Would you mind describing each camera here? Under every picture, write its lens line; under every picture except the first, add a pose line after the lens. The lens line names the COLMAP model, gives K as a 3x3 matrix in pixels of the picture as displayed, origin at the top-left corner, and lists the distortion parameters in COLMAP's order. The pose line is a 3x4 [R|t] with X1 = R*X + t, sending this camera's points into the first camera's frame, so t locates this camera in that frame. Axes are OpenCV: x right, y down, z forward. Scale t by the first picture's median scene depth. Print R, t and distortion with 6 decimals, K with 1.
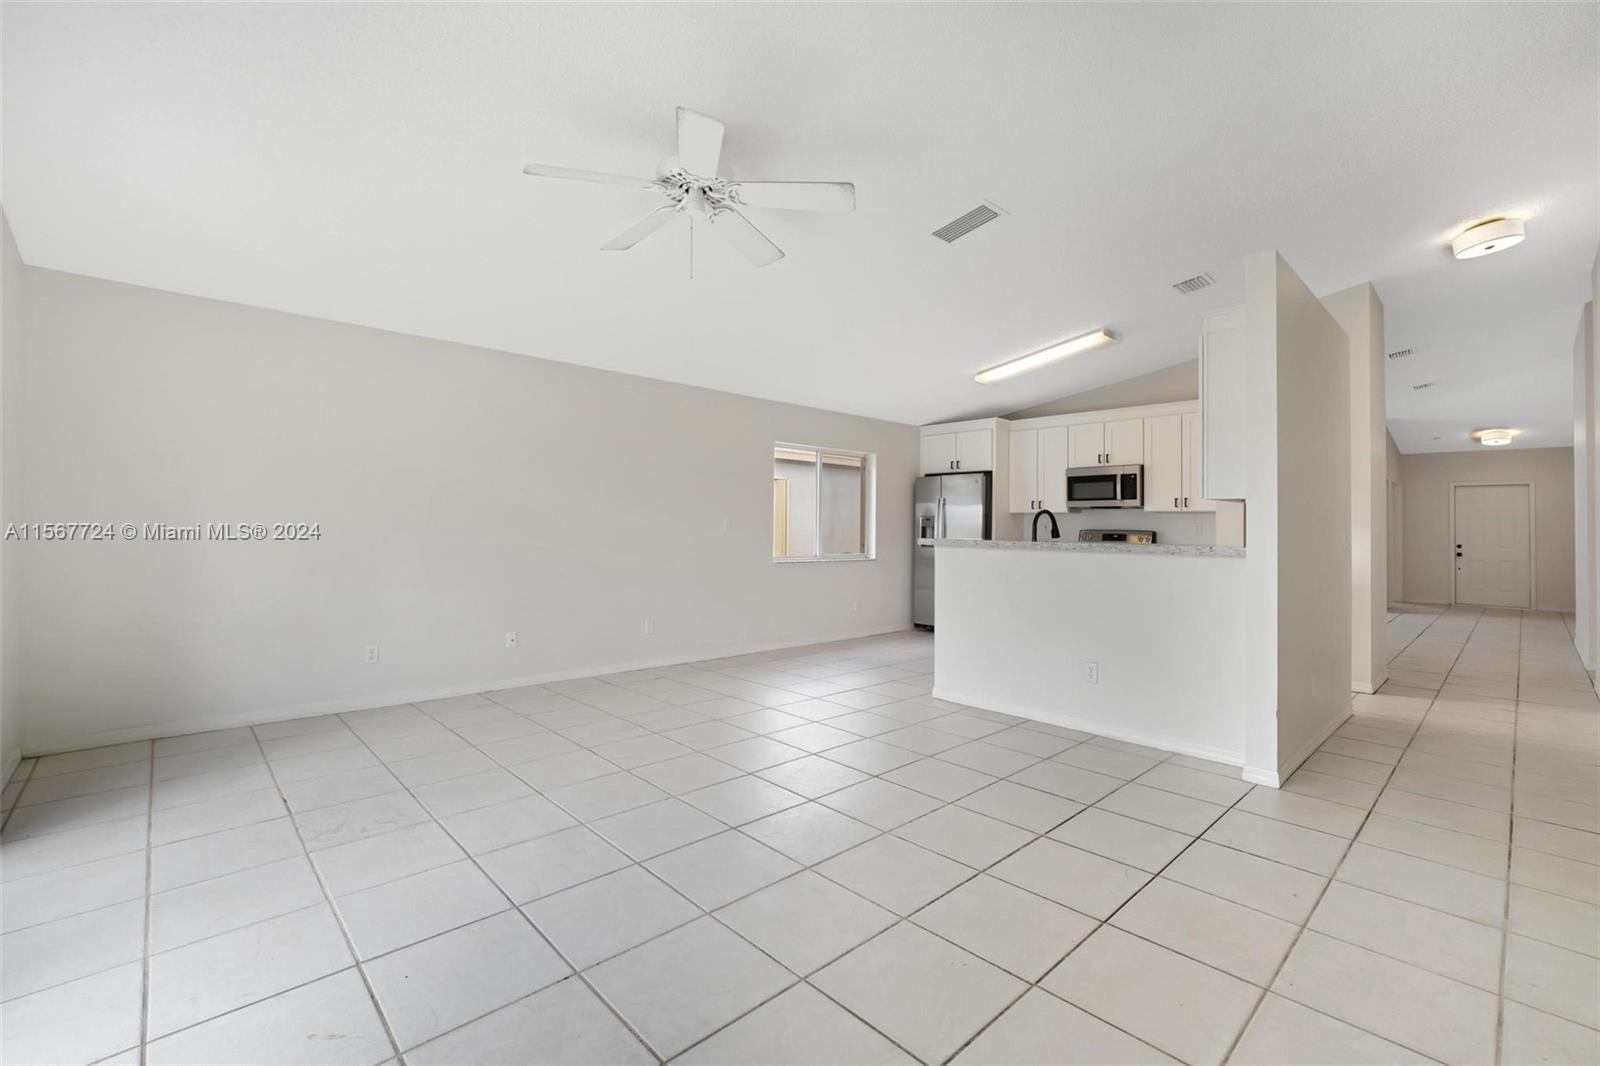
lens RADIAL K [[678.3, 0, 784.3], [0, 678.3, 507.6], [0, 0, 1]] dist [-0.020958, -0.001261]
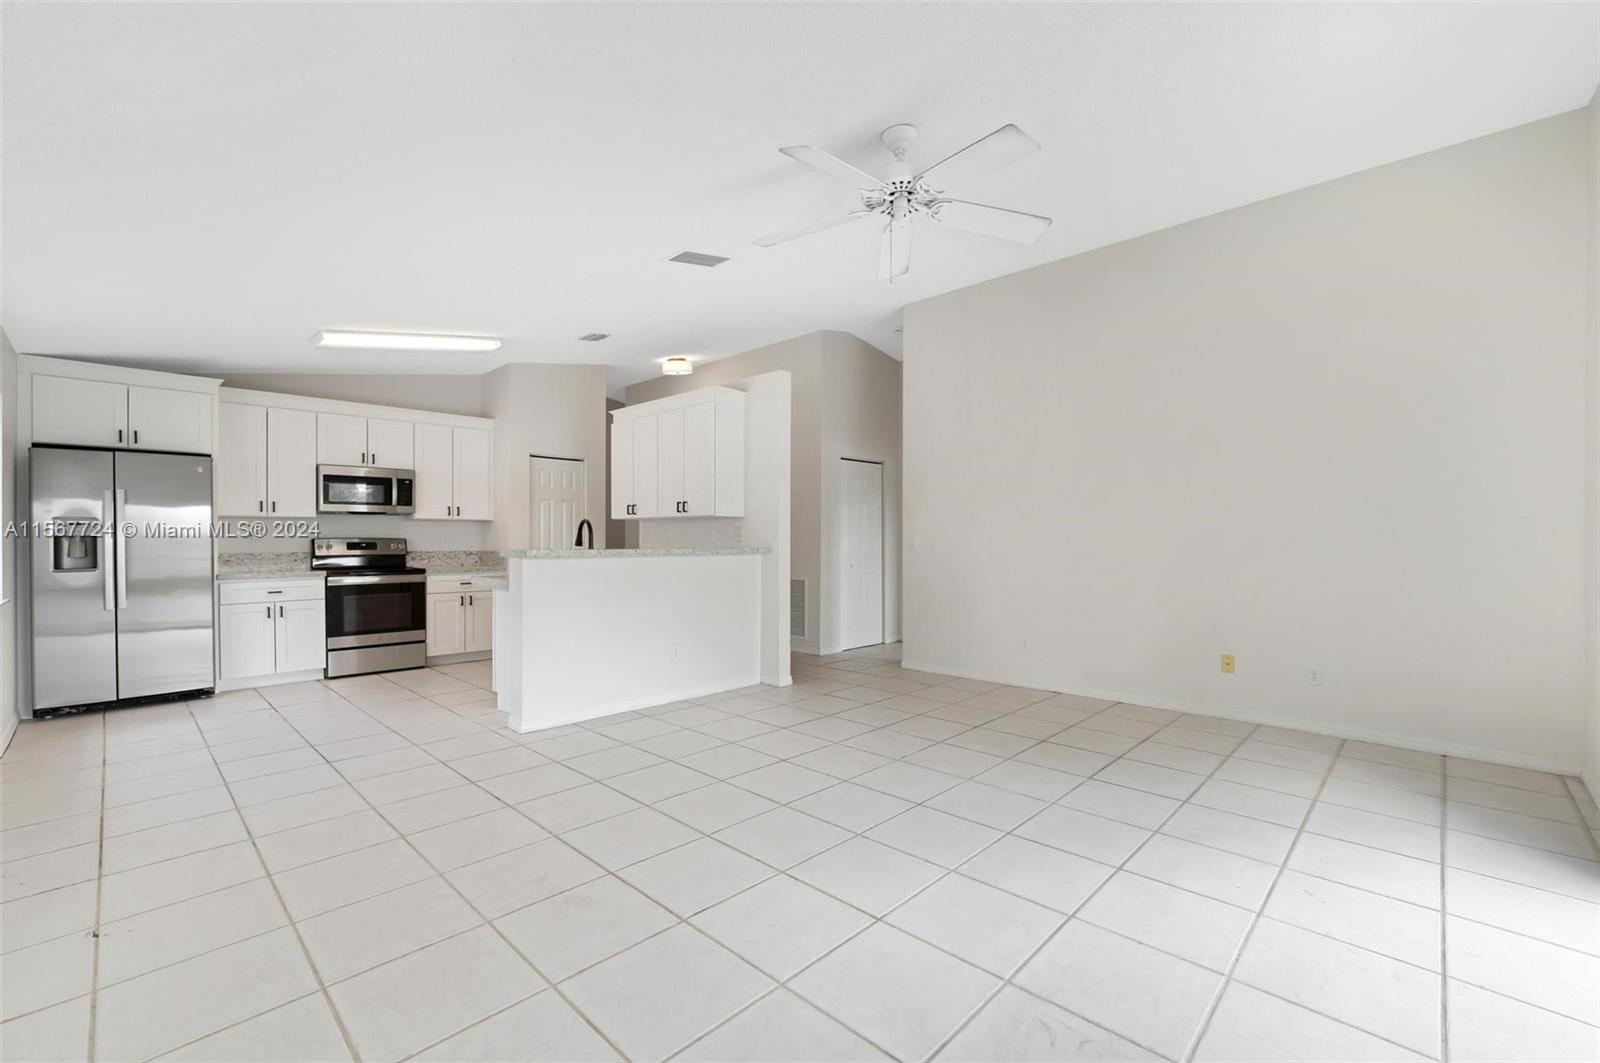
lens RADIAL K [[679.1, 0, 792.8], [0, 679.1, 534.9], [0, 0, 1]] dist [-0.013974, 0.000342]
pose [[-0.049985, -0.008818, 0.998711, -0.453083], [-0.026545, 0.999620, 0.007497, 0.007205], [-0.998397, -0.026136, -0.050200, 0.484093]]
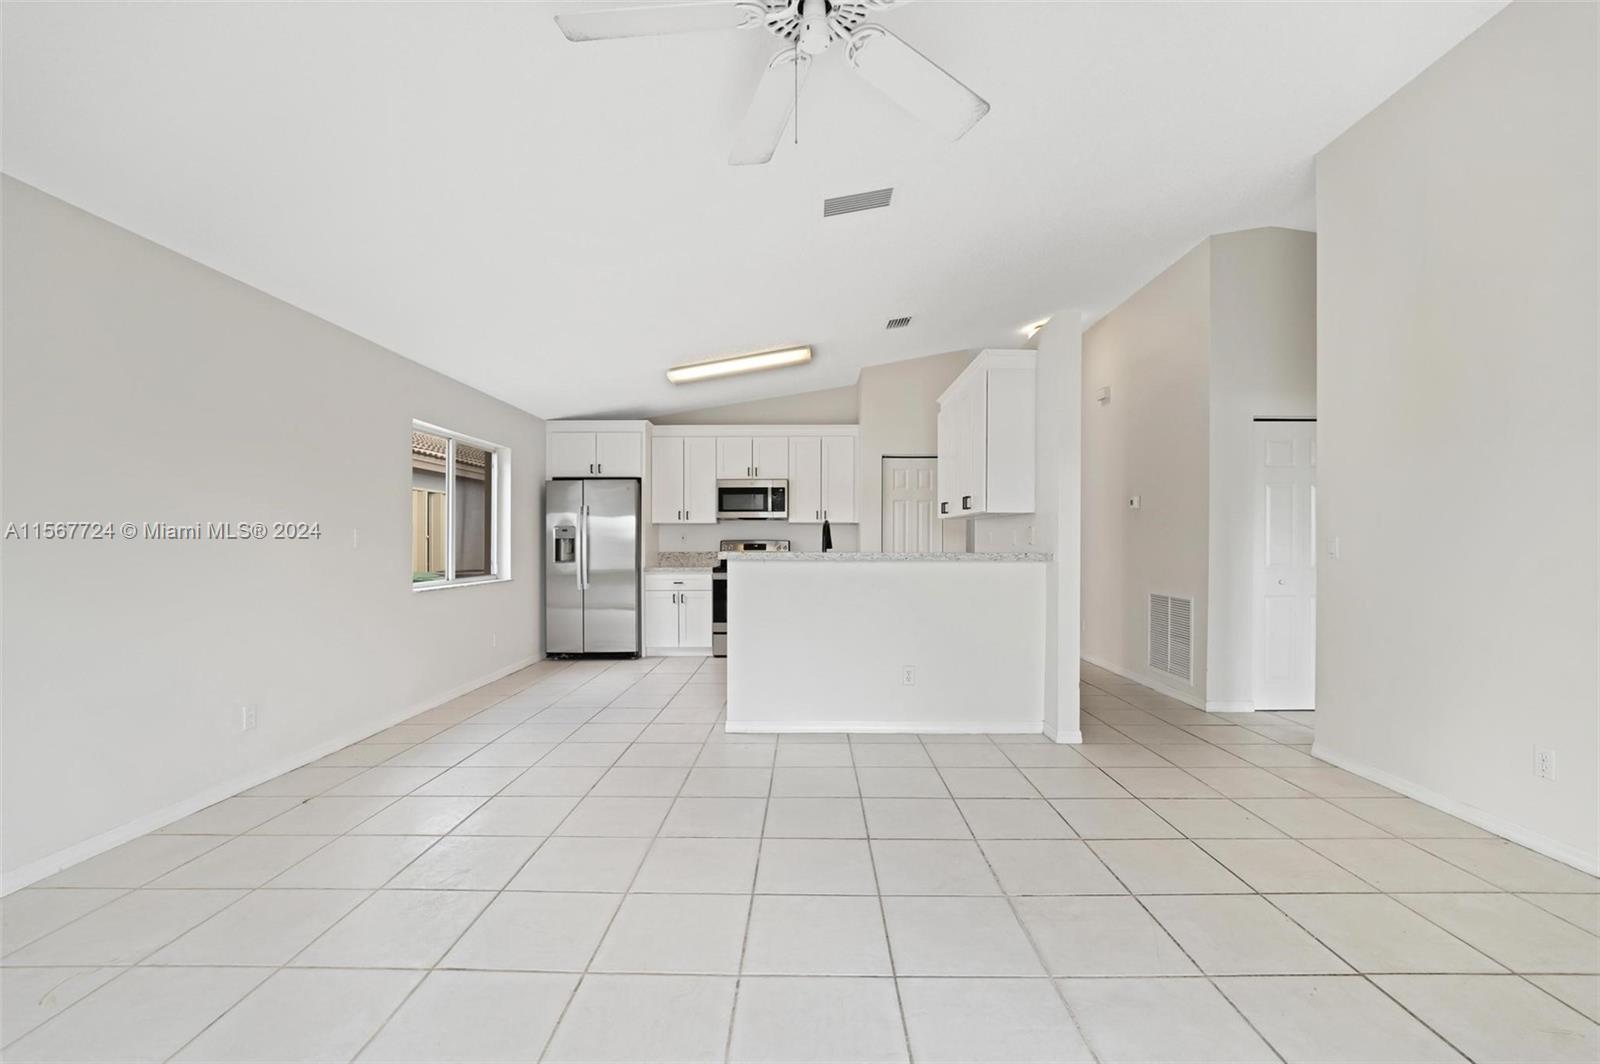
lens RADIAL K [[679.1, 0, 802.0], [0, 679.1, 542.4], [0, 0, 1]] dist [-0.013974, 0.000342]
pose [[0.691217, -0.016932, 0.722449, -0.233640], [-0.009050, 0.999444, 0.032082, 0.002419], [-0.722591, -0.028714, 0.690679, 0.220584]]
